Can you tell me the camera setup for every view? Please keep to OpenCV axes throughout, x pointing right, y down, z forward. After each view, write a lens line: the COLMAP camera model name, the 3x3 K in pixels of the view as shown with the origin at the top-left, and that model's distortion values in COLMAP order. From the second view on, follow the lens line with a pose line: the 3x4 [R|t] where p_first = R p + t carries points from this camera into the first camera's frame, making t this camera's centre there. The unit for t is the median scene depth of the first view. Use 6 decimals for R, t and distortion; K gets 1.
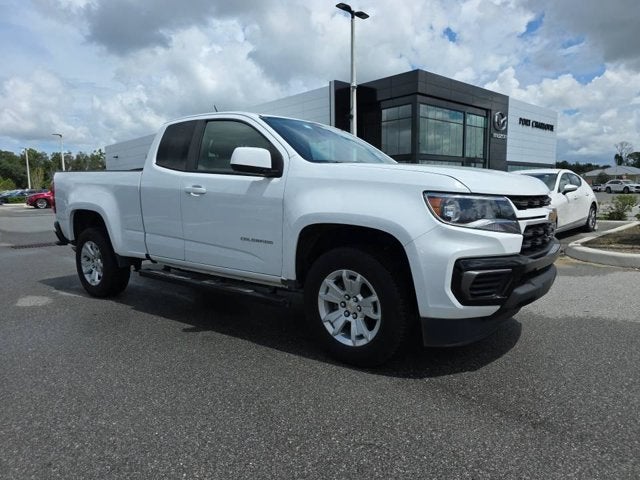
lens RADIAL K [[435.9, 0, 314.8], [0, 435.9, 231.8], [0, 0, 1]] dist [0.049500, -0.045636]
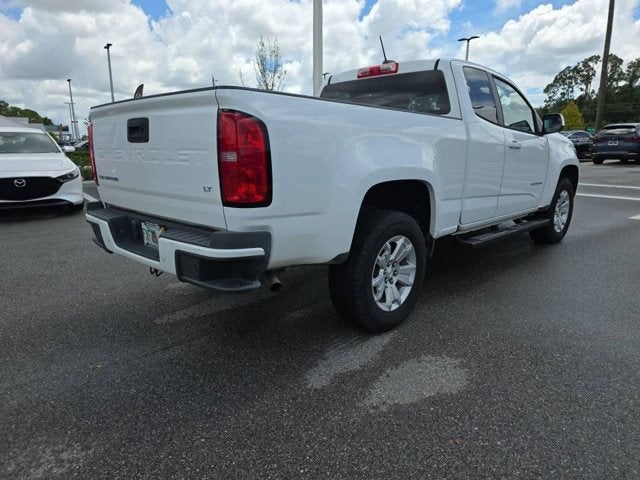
lens RADIAL K [[438.7, 0, 324.3], [0, 438.7, 252.4], [0, 0, 1]] dist [0.054525, -0.048949]
pose [[0.094436, -0.221412, 0.970597, -1.679455], [0.097836, 0.972299, 0.212281, -0.137319], [-0.990712, 0.074912, 0.113482, 1.607582]]
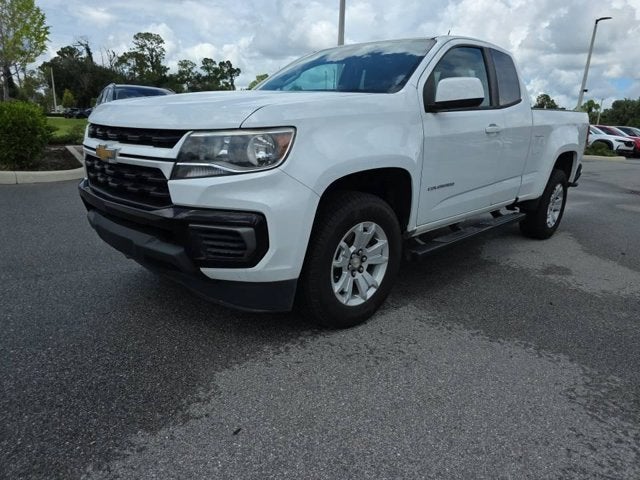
lens RADIAL K [[434.2, 0, 325.2], [0, 434.2, 242.2], [0, 0, 1]] dist [0.055309, -0.051930]
pose [[-0.094467, 0.270054, -0.958200, 1.196262], [-0.135512, 0.950057, 0.281119, -0.146559], [0.986262, 0.156404, -0.053153, 1.341764]]
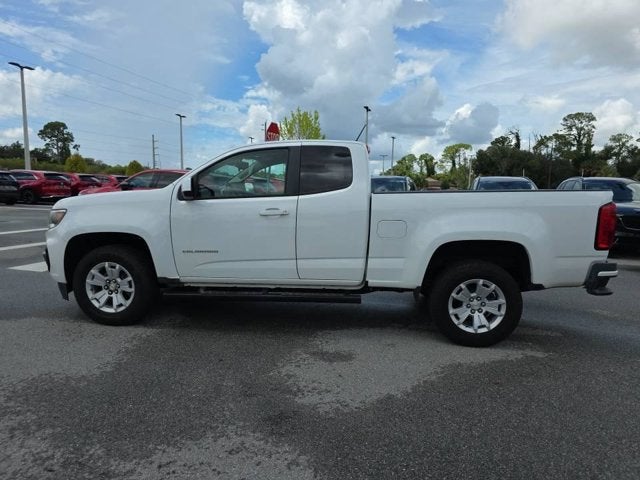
lens RADIAL K [[434.2, 0, 321.4], [0, 434.2, 243.9], [0, 0, 1]] dist [0.055309, -0.051930]
pose [[-0.843789, 0.065382, -0.532678, 0.611728], [-0.058347, 0.975492, 0.212158, -0.351041], [0.533495, 0.210097, -0.819294, 2.788203]]
